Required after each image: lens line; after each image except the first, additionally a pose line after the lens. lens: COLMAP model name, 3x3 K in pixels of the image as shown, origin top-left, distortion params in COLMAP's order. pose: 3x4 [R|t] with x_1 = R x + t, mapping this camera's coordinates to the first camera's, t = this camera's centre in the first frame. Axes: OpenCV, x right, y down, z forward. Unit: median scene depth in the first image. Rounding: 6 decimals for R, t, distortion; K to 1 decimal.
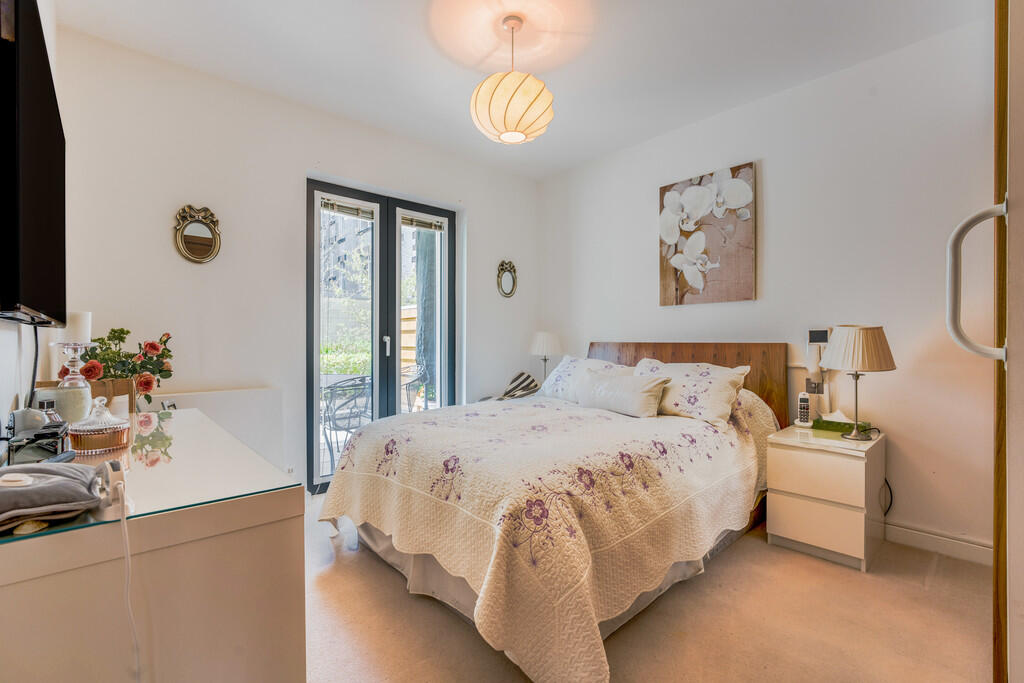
lens RADIAL K [[458.0, 0, 513.1], [0, 458.0, 341.5], [0, 0, 1]] dist [-0.016278, -0.002678]
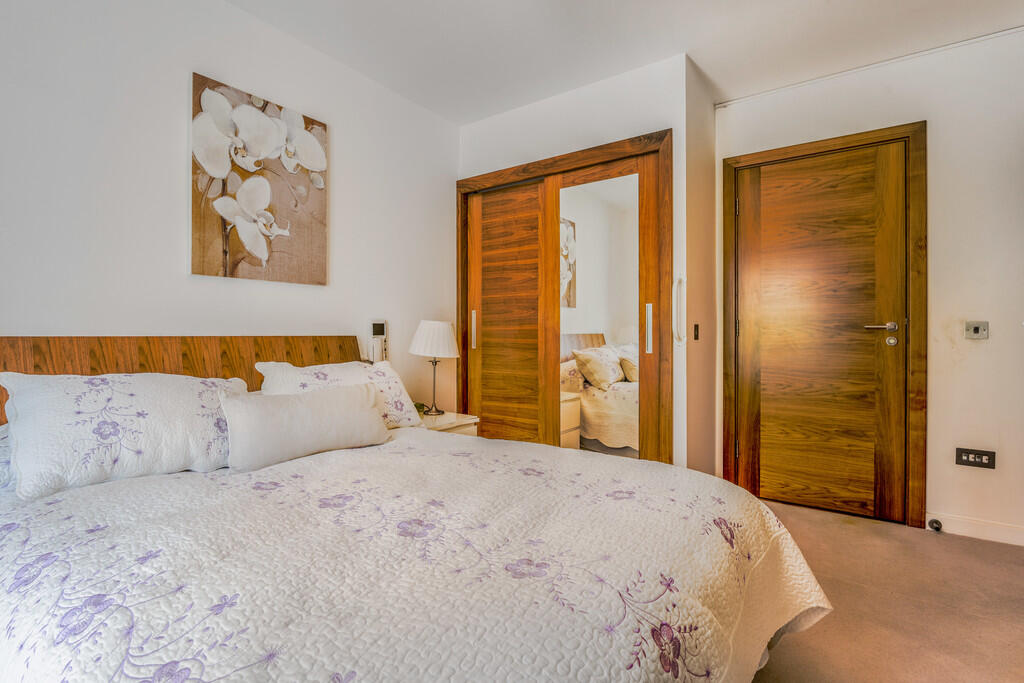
lens RADIAL K [[458.0, 0, 509.8], [0, 458.0, 340.3], [0, 0, 1]] dist [-0.016278, -0.002678]
pose [[-0.195773, -0.006082, 0.980630, -0.345965], [0.008450, 0.999933, 0.007888, 0.006892], [-0.980613, 0.009831, -0.195709, 0.751937]]
